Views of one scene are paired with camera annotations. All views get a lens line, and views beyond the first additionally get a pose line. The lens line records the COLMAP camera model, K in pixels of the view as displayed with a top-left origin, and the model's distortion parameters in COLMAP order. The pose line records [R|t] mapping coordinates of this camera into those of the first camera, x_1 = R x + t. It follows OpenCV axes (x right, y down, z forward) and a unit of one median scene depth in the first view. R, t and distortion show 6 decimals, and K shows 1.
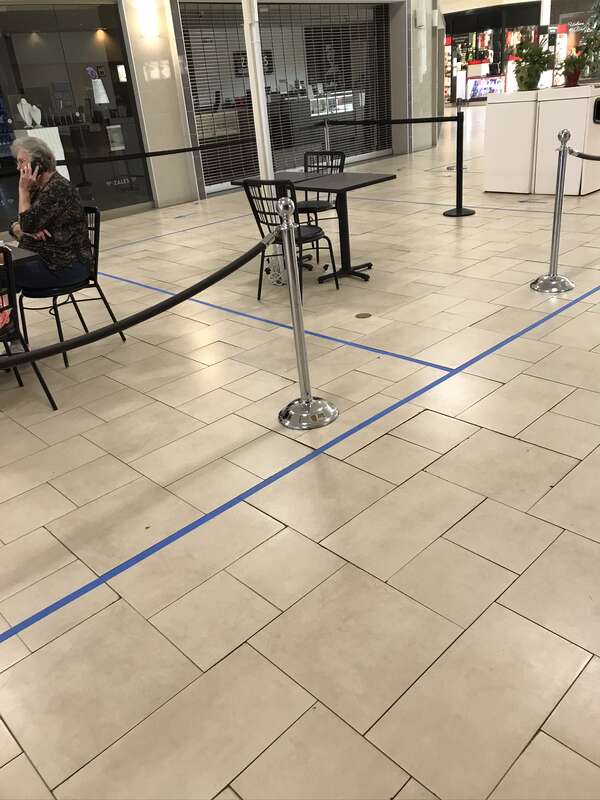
lens RADIAL K [[649.7, 0, 300.0], [0, 649.7, 400.0], [0, 0, 1]] dist [0.048395, -0.013205]
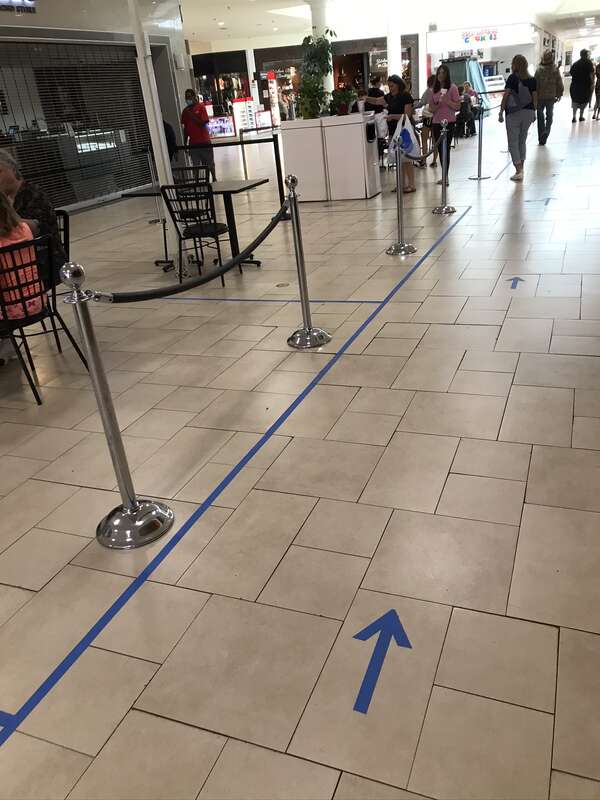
lens RADIAL K [[658.8, 0, 300.0], [0, 658.8, 400.0], [0, 0, 1]] dist [0.060368, 0.002326]
pose [[0.915124, -0.175409, 0.363015, -0.327730], [0.197659, 0.979958, -0.024764, 0.110364], [-0.351395, 0.094416, 0.931454, -0.154274]]
